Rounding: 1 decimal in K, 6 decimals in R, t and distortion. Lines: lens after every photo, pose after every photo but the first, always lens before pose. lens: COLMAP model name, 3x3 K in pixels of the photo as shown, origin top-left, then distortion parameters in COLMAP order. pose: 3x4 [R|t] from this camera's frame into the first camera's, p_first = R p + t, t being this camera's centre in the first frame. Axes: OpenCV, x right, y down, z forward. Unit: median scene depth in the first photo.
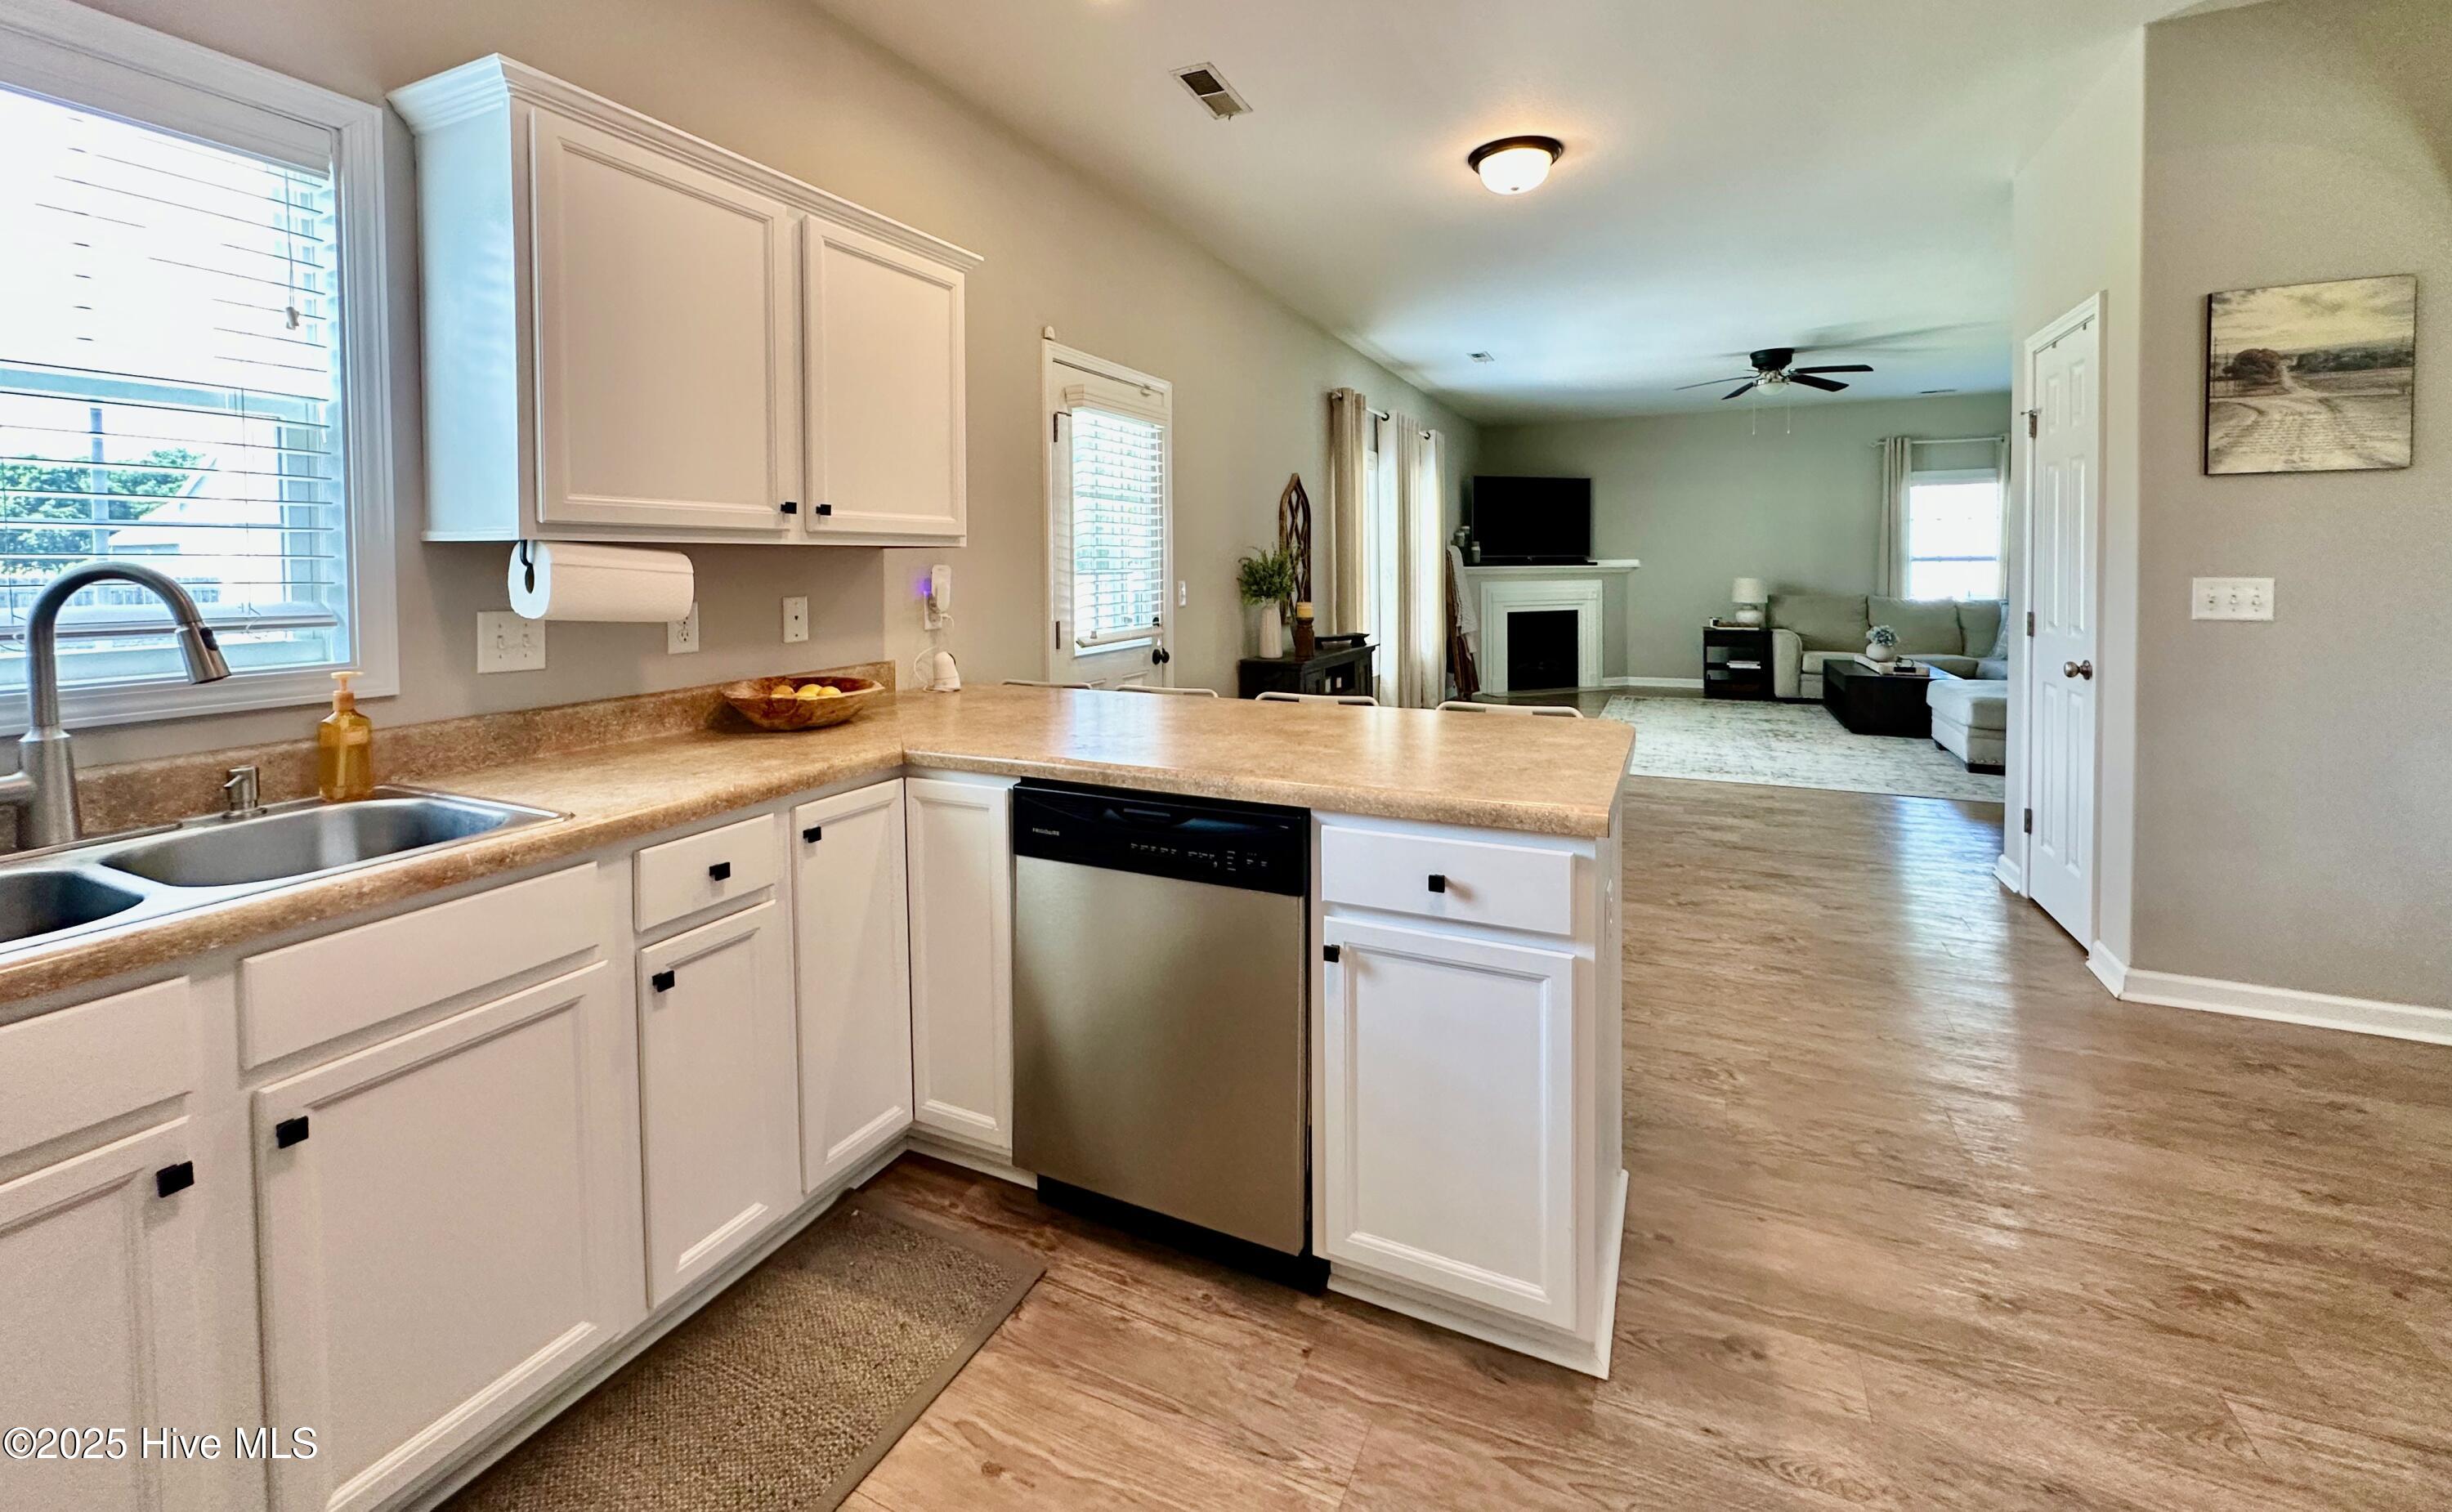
lens RADIAL K [[979.4, 0, 1228.7], [0, 979.4, 589.6], [0, 0, 1]] dist [-0.003078, 0.000629]
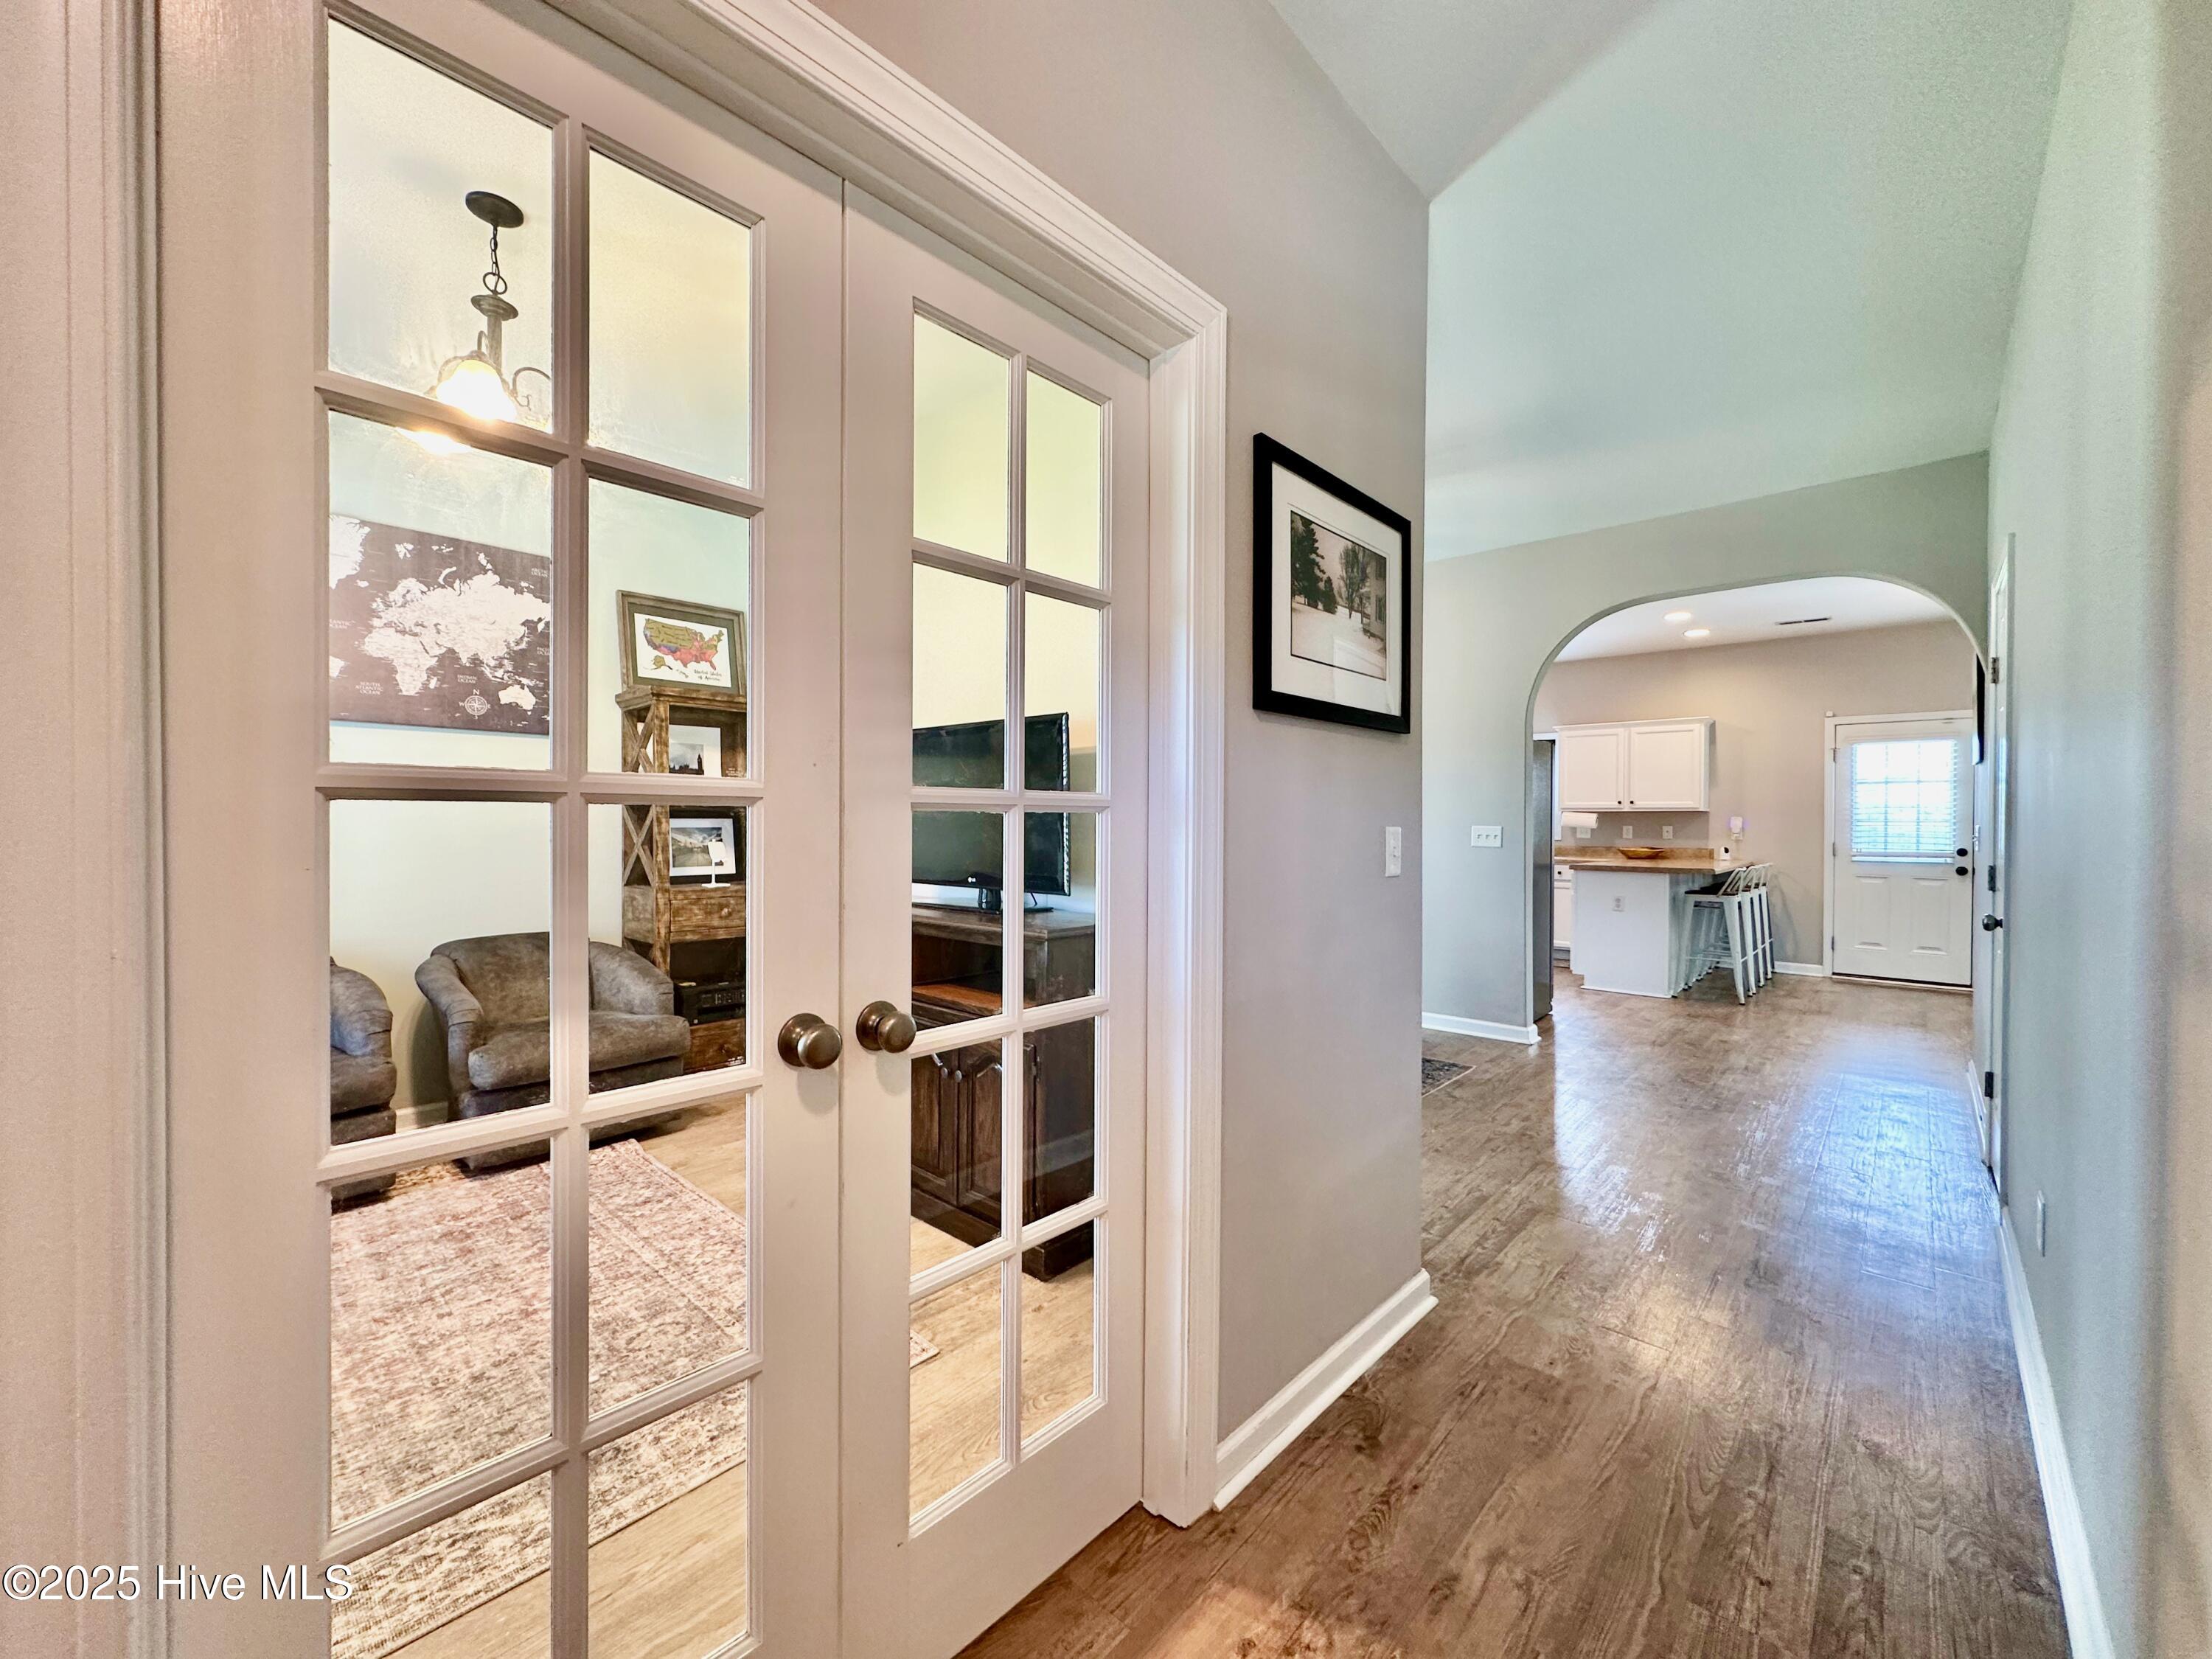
lens RADIAL K [[881.2, 0, 1100.7], [0, 881.2, 827.0], [0, 0, 1]] dist [-0.001842, 0.000259]
pose [[-0.300897, 0.013909, -0.953555, 3.919125], [-0.028039, 0.999332, 0.023424, -0.006313], [0.953244, 0.033785, -0.300306, 0.028658]]
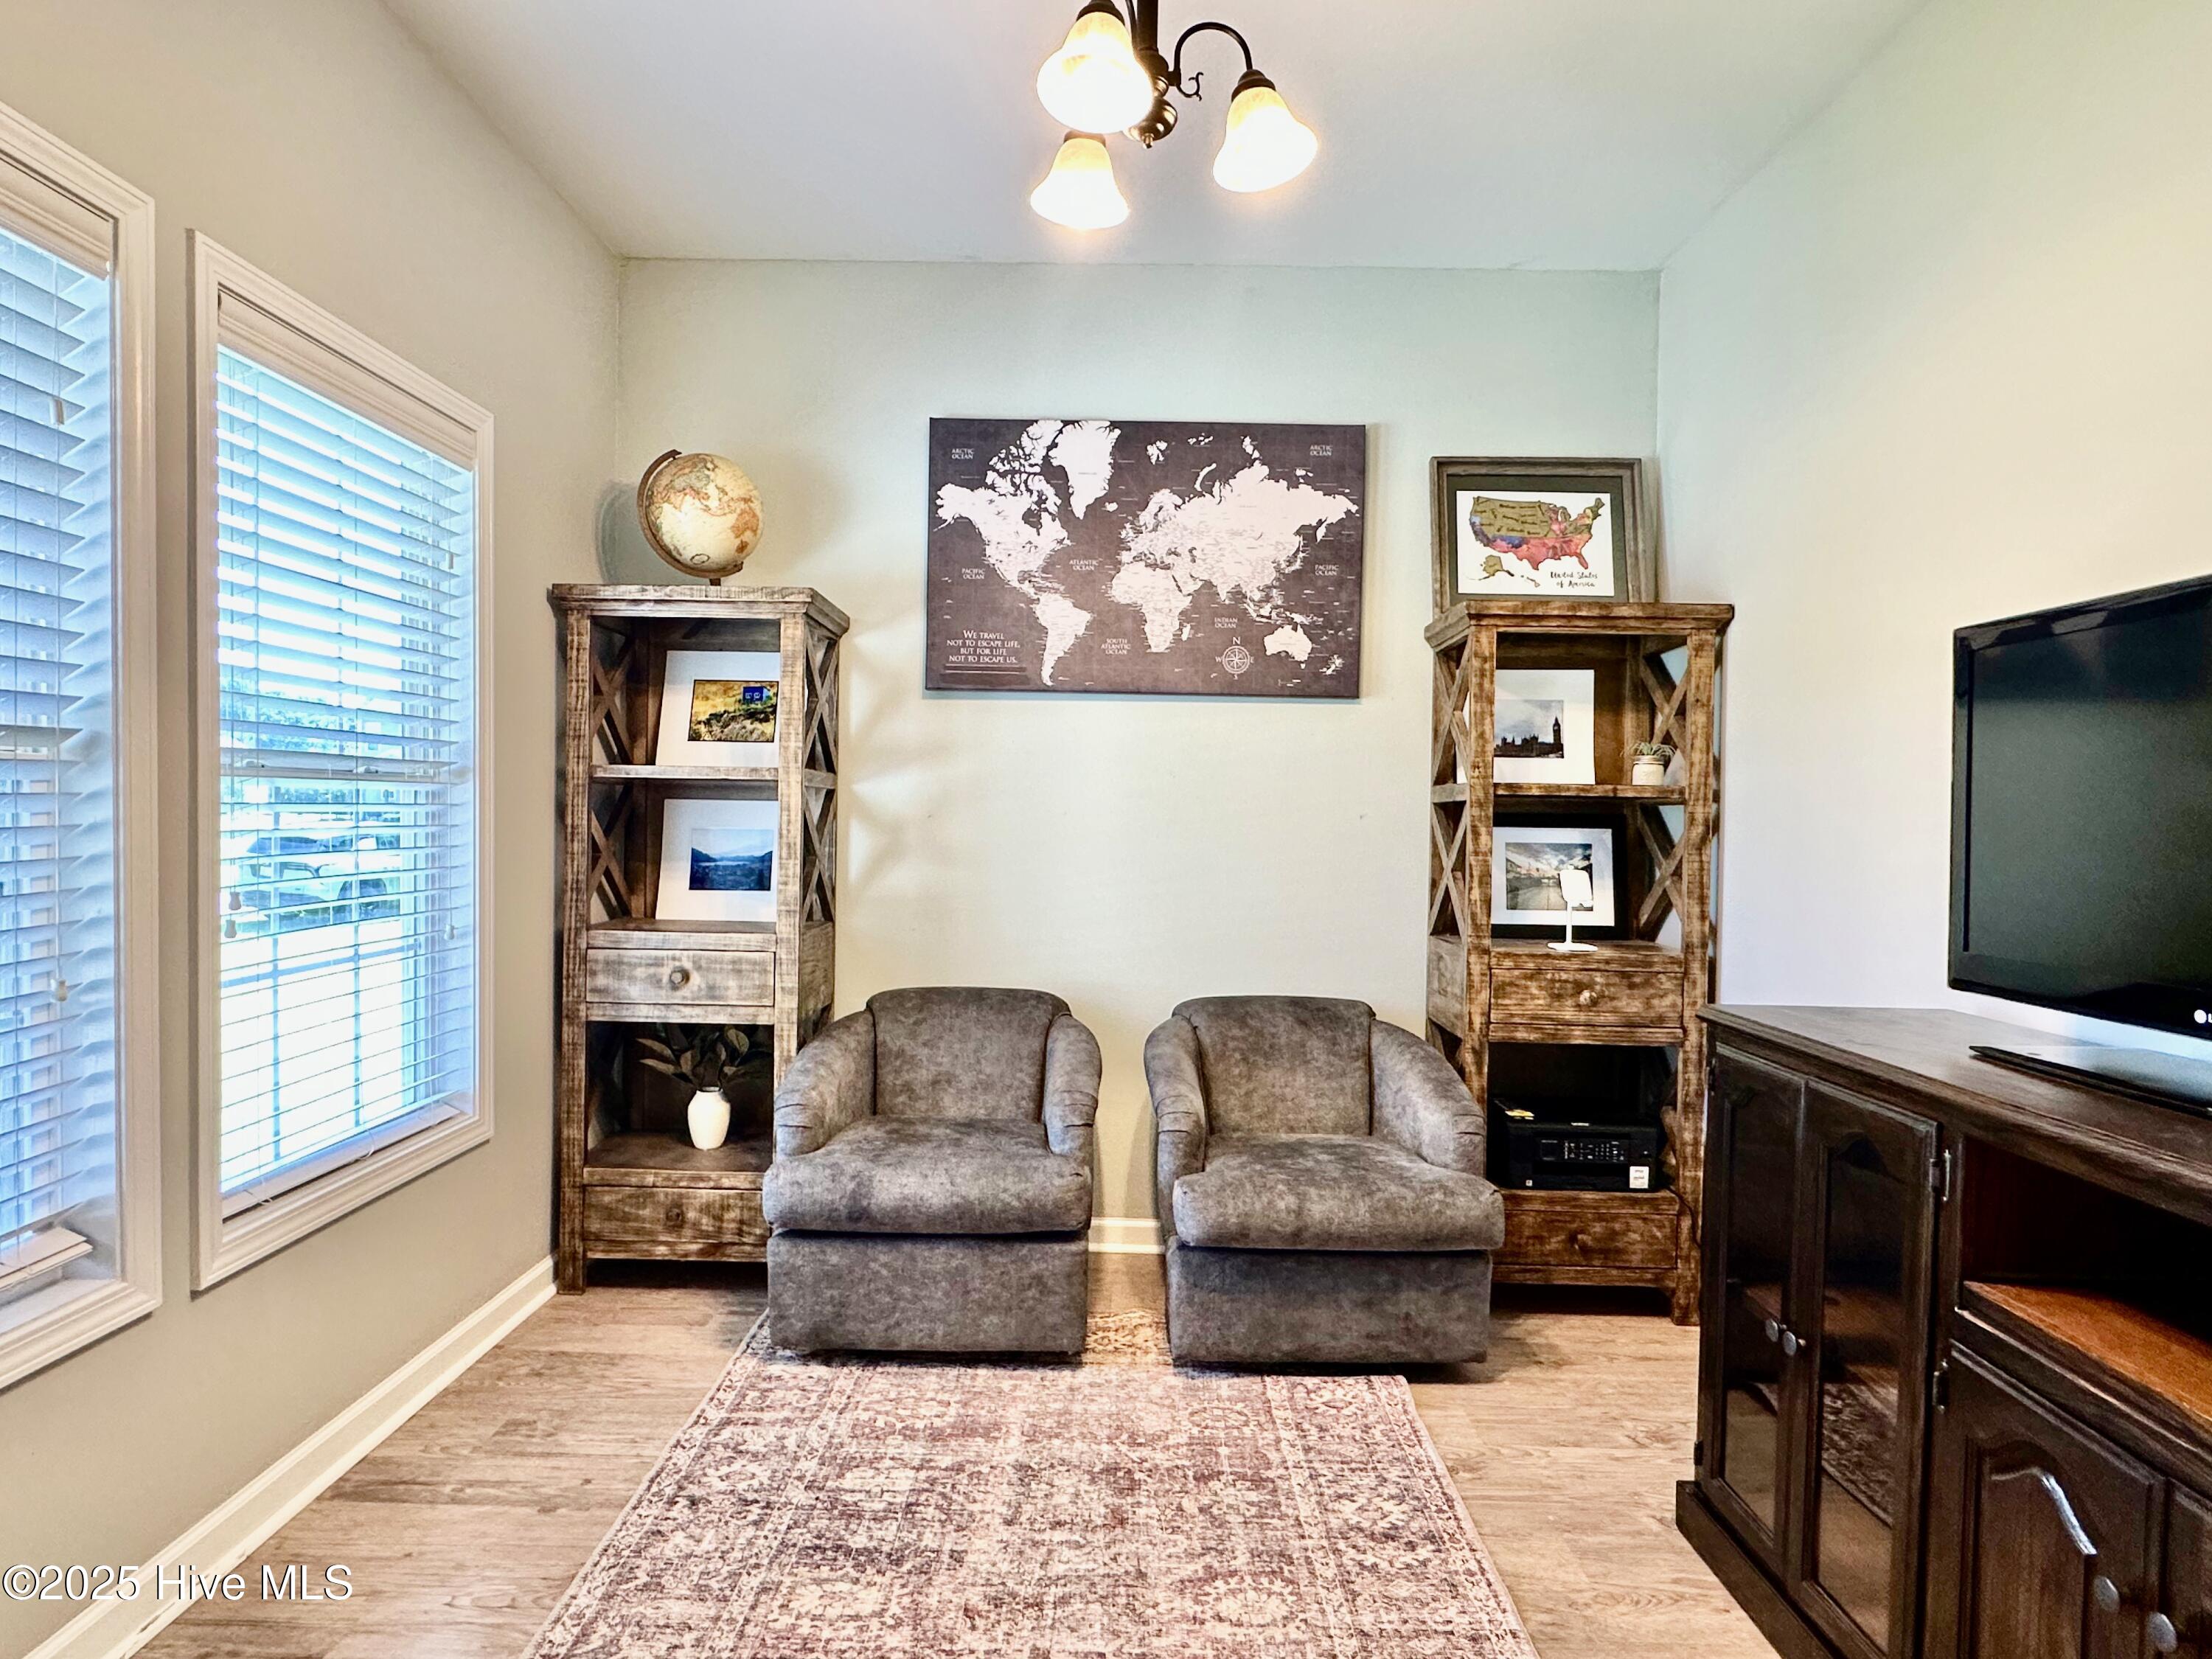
lens RADIAL K [[1213.2, 0, 1097.9], [0, 1213.2, 835.7], [0, 0, 1]] dist [-0.005016, 0.000998]
pose [[-0.912399, 0.000434, -0.409303, 3.788396], [-0.020731, 0.998667, 0.047272, -0.006135], [0.408778, 0.051617, -0.911173, -0.049636]]
